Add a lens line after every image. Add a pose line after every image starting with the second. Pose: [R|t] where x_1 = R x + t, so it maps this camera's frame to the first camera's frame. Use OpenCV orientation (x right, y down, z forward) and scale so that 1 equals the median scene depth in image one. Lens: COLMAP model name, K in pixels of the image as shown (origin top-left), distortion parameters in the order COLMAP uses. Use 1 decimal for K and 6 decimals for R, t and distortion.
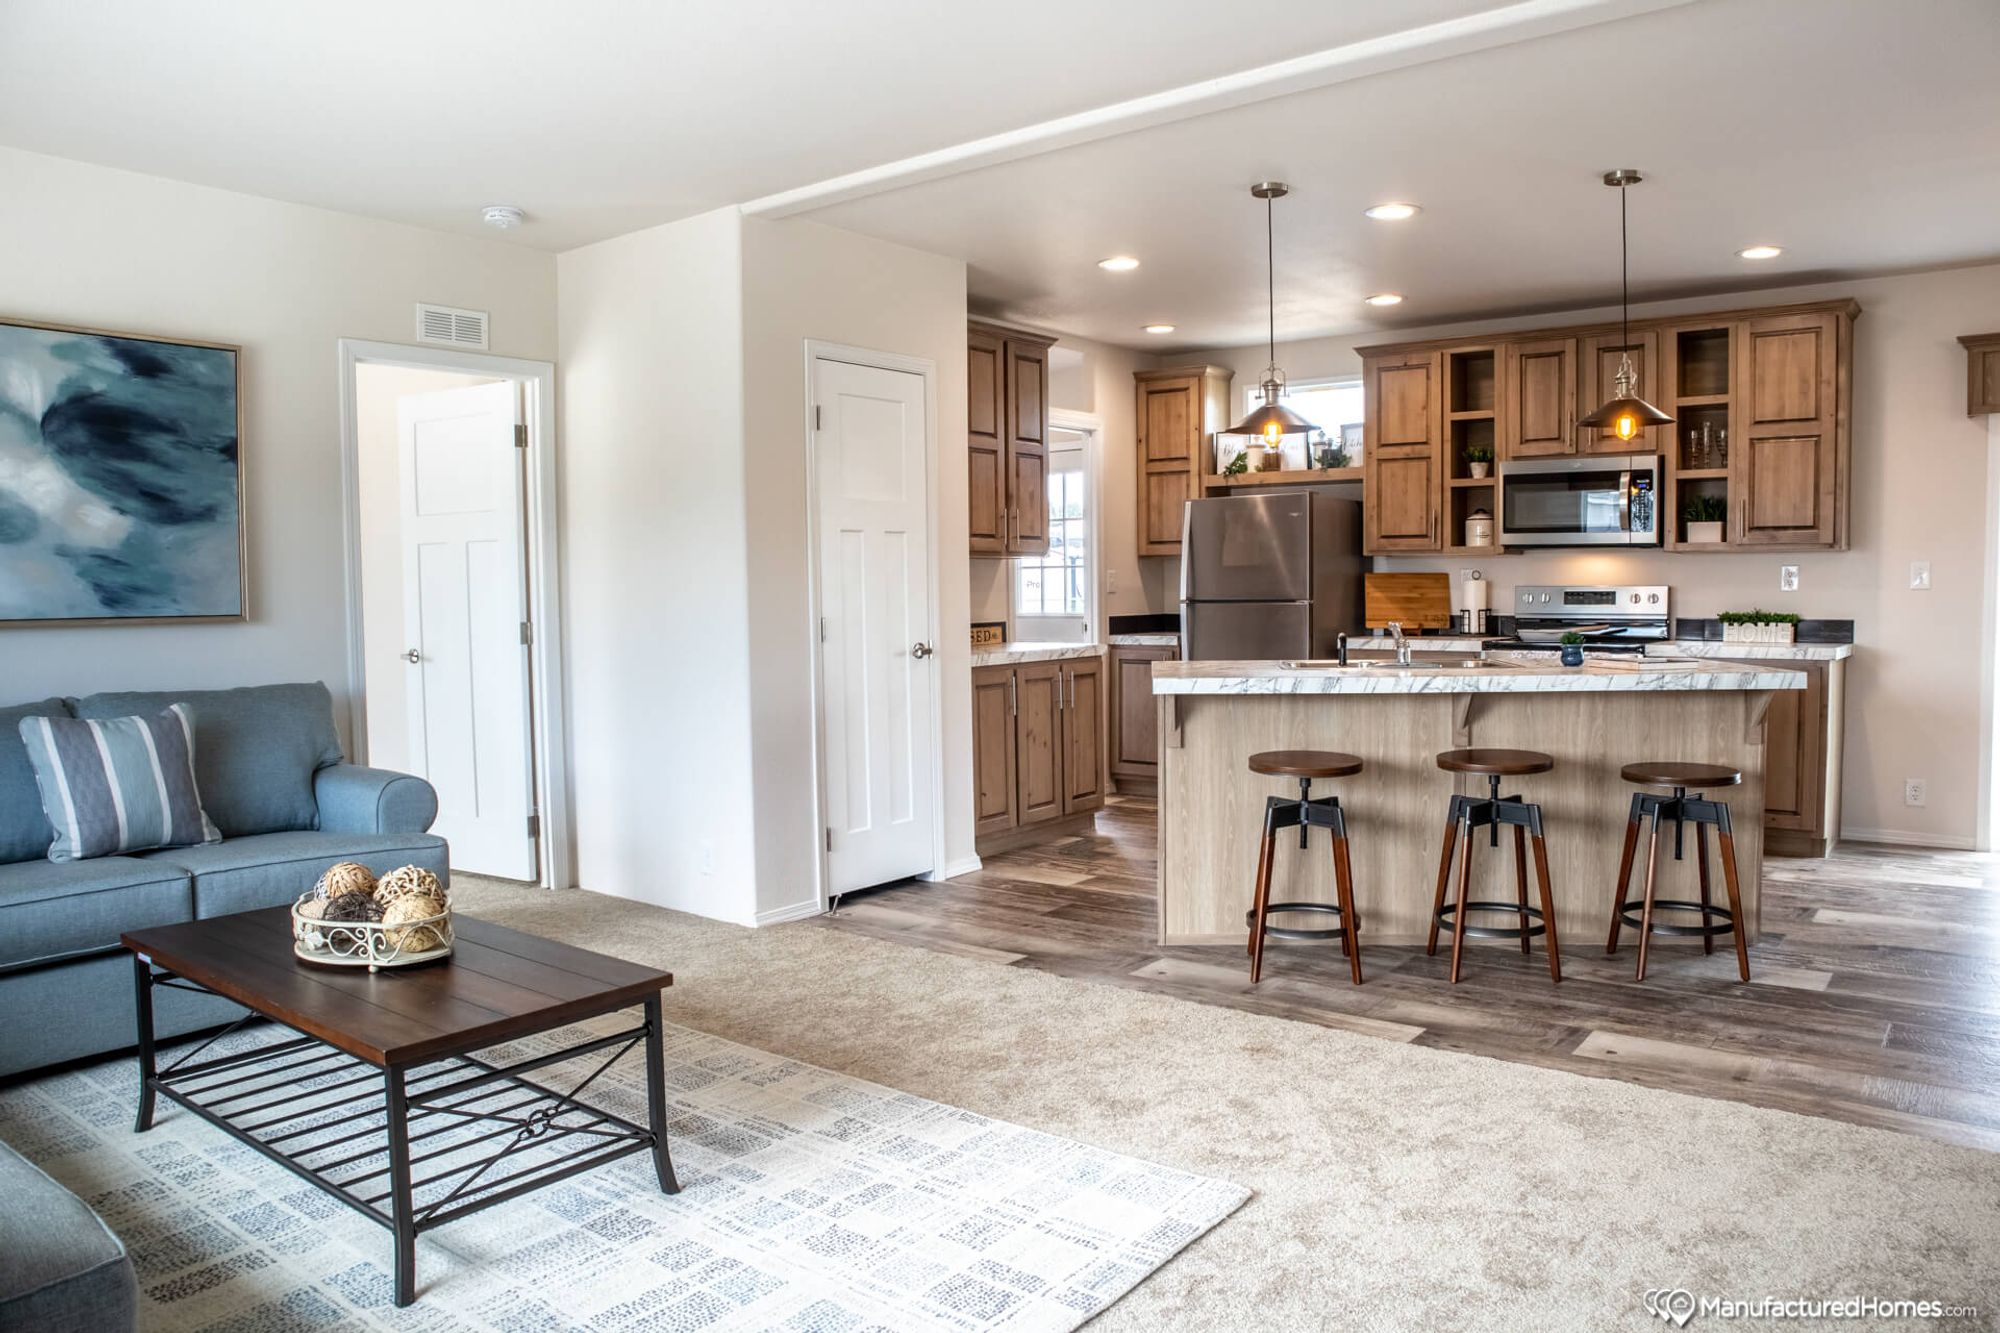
lens RADIAL K [[1457.0, 0, 1005.9], [0, 1457.0, 660.5], [0, 0, 1]] dist [-0.064863, 0.006378]
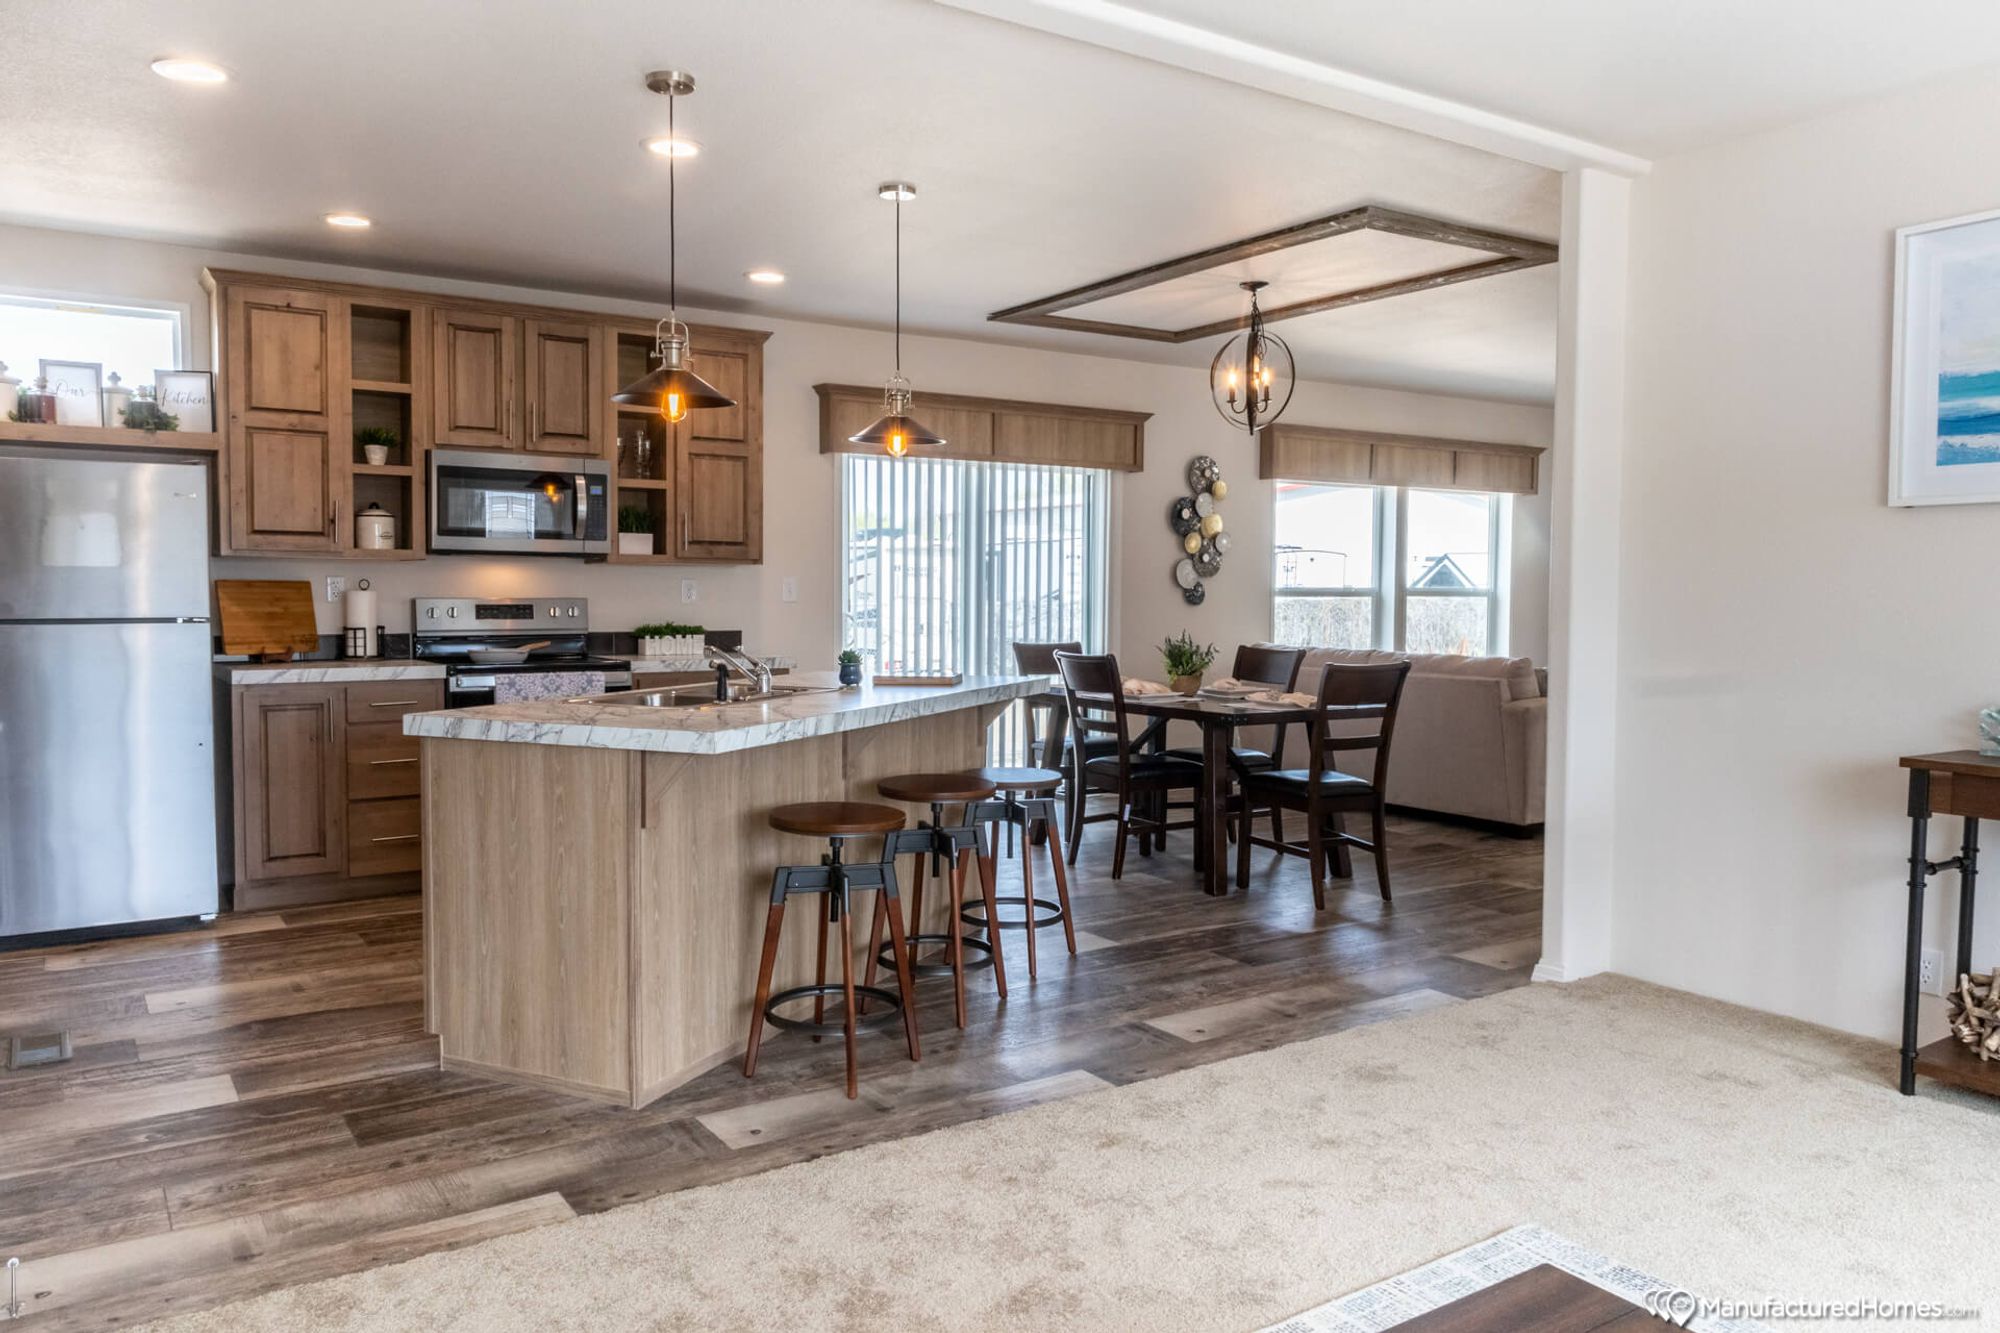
lens RADIAL K [[1457.0, 0, 1016.6], [0, 1457.0, 651.4], [0, 0, 1]] dist [-0.064863, 0.006378]
pose [[0.283725, -0.026794, 0.958531, -0.392227], [0.045496, 0.998860, 0.014454, -0.019452], [-0.957826, 0.039508, 0.284621, 0.491364]]
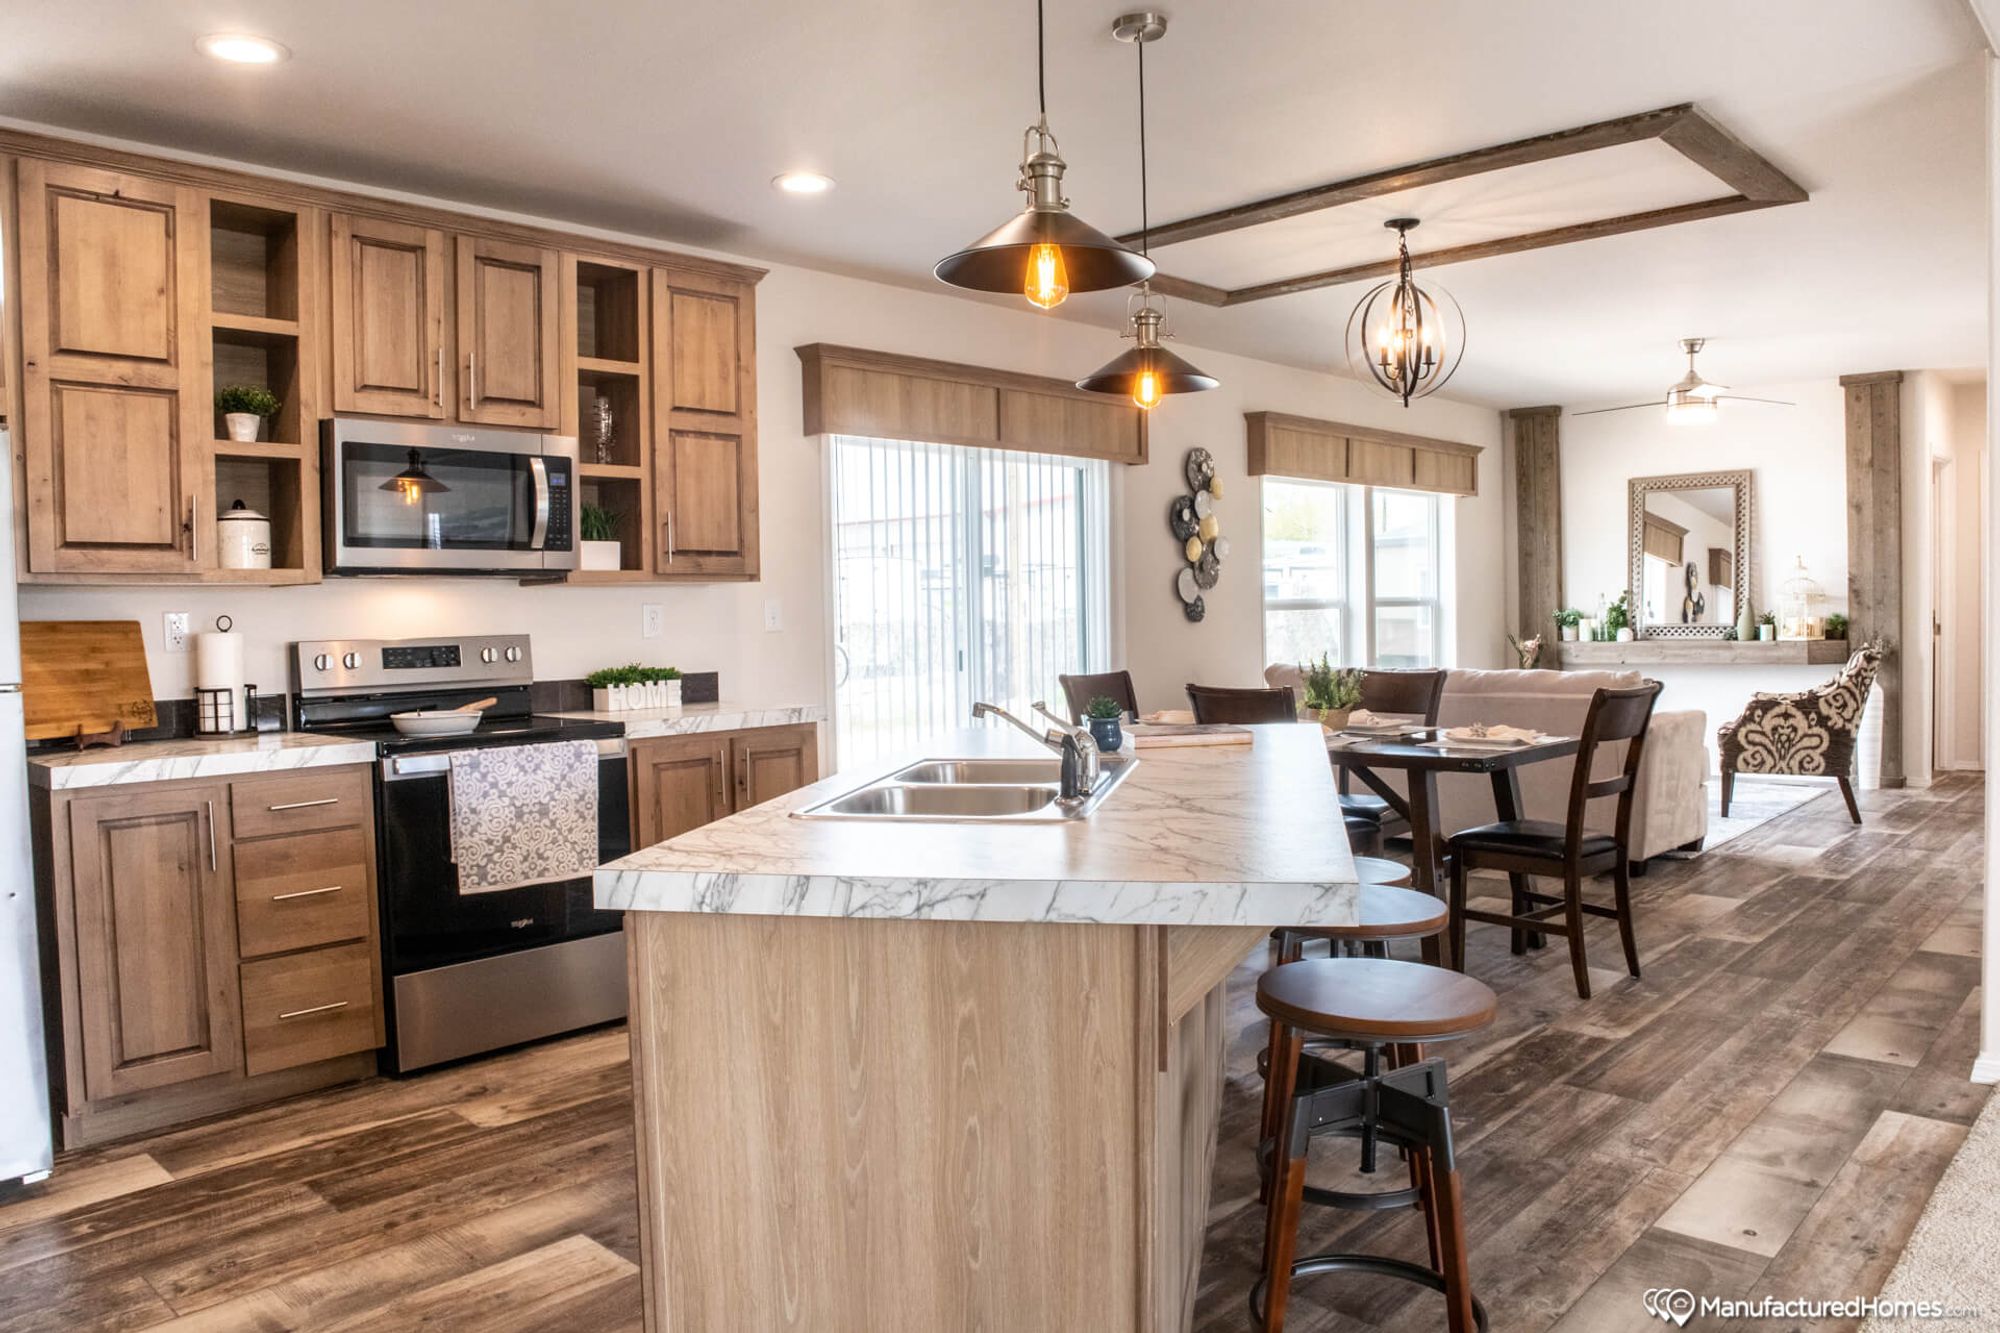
lens RADIAL K [[1457.0, 0, 980.7], [0, 1457.0, 656.4], [0, 0, 1]] dist [-0.064863, 0.006378]
pose [[0.094295, -0.023873, 0.995258, -0.204155], [0.073027, 0.997185, 0.017000, -0.040503], [-0.992862, 0.071077, 0.095773, 0.775415]]
